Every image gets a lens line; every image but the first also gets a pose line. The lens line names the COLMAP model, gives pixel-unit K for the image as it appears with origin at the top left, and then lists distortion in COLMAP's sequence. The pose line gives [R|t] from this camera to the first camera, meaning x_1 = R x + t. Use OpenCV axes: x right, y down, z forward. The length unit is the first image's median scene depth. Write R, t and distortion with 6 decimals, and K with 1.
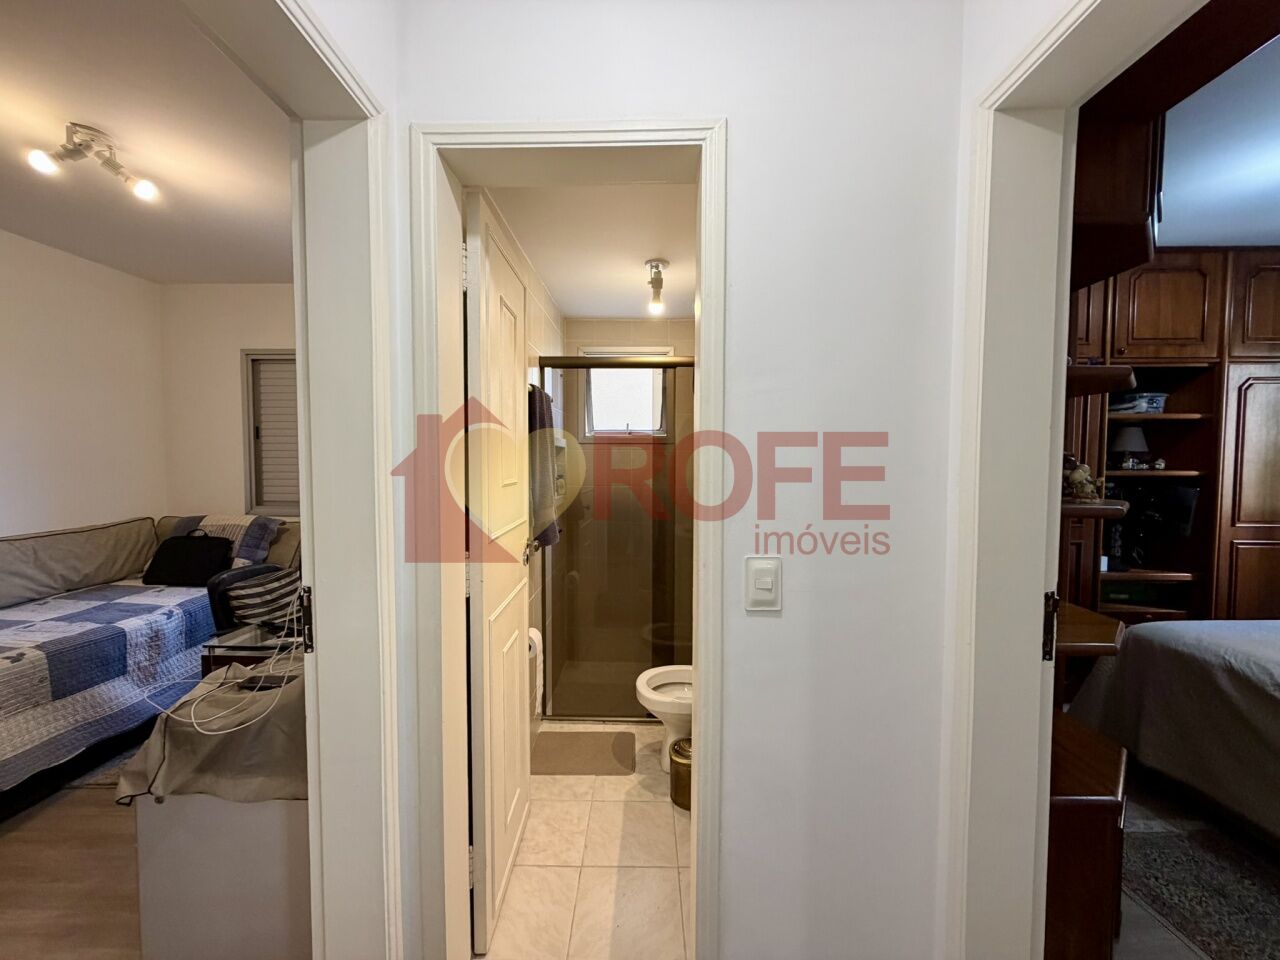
lens RADIAL K [[507.1, 0, 633.9], [0, 507.1, 480.6], [0, 0, 1]] dist [-0.002272, 0.000800]
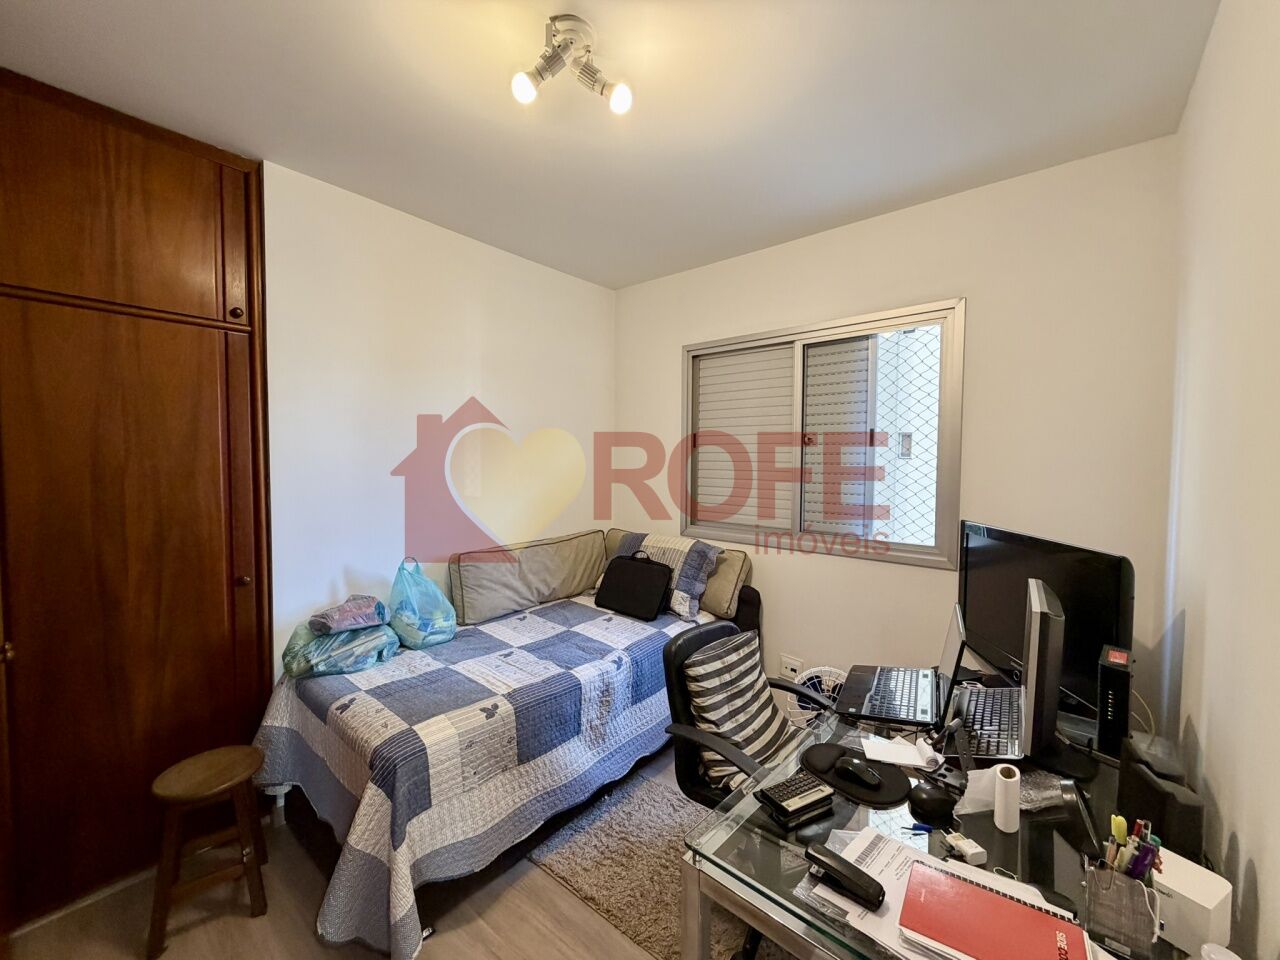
lens RADIAL K [[507.1, 0, 635.2], [0, 507.1, 479.7], [0, 0, 1]] dist [-0.002272, 0.000800]
pose [[0.776155, 0.028489, -0.629898, -0.338711], [-0.031352, 0.999487, 0.006573, -0.037185], [0.629762, 0.014647, 0.776650, 0.325808]]
